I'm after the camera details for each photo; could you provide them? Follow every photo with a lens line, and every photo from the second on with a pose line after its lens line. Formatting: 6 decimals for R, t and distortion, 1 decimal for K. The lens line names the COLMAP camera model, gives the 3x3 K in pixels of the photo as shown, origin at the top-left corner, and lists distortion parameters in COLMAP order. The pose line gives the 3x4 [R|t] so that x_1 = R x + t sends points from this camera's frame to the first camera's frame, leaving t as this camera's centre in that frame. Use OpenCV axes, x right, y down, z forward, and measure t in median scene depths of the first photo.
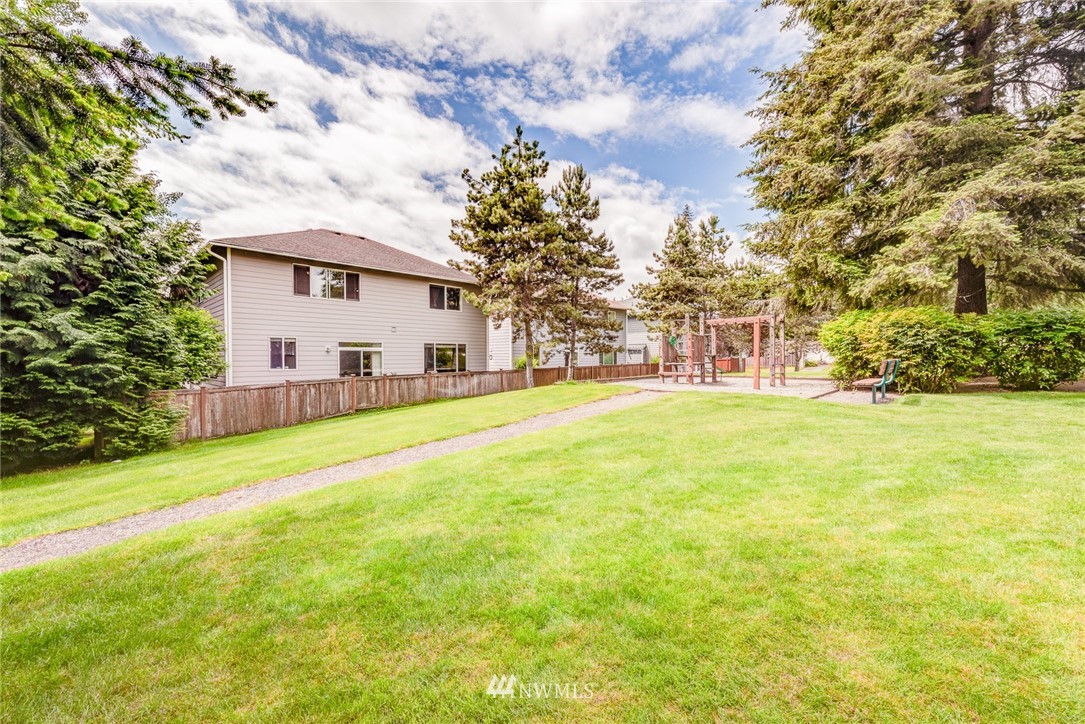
lens RADIAL K [[416.7, 0, 542.5], [0, 416.7, 362.0], [0, 0, 1]] dist [0.029220, 0.000000]
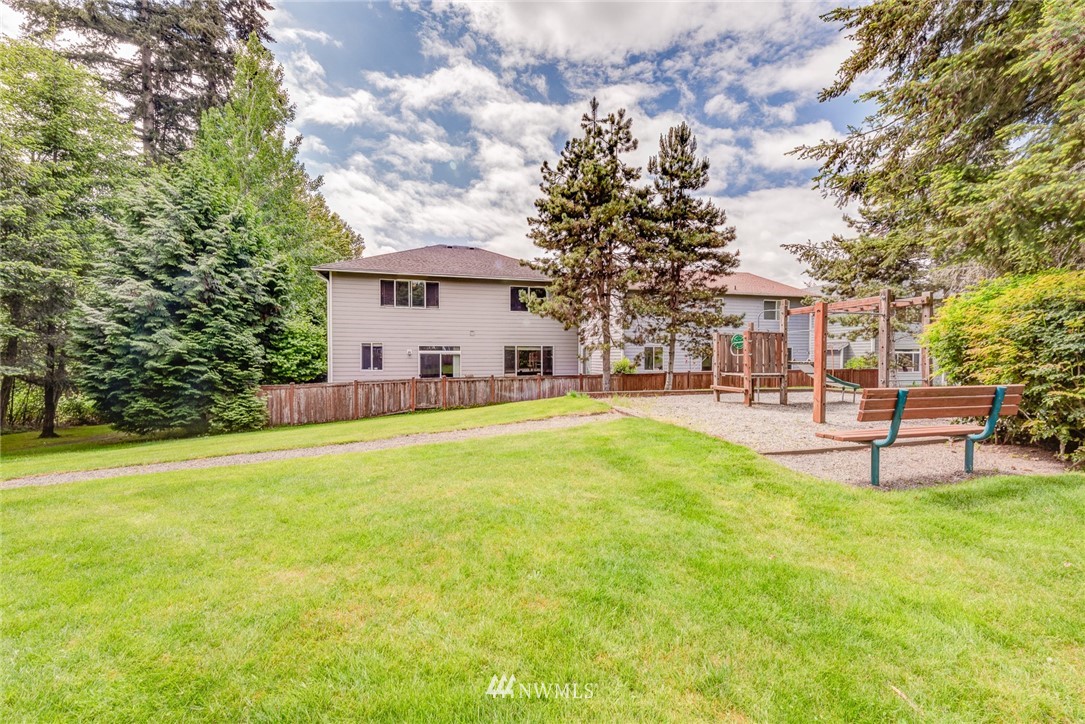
lens RADIAL K [[416.7, 0, 542.5], [0, 416.7, 362.0], [0, 0, 1]] dist [0.029220, 0.000000]
pose [[0.866941, 0.011532, -0.498277, 0.352031], [-0.010126, 0.999933, 0.005523, -0.015026], [0.498308, 0.000258, 0.867000, 0.211758]]
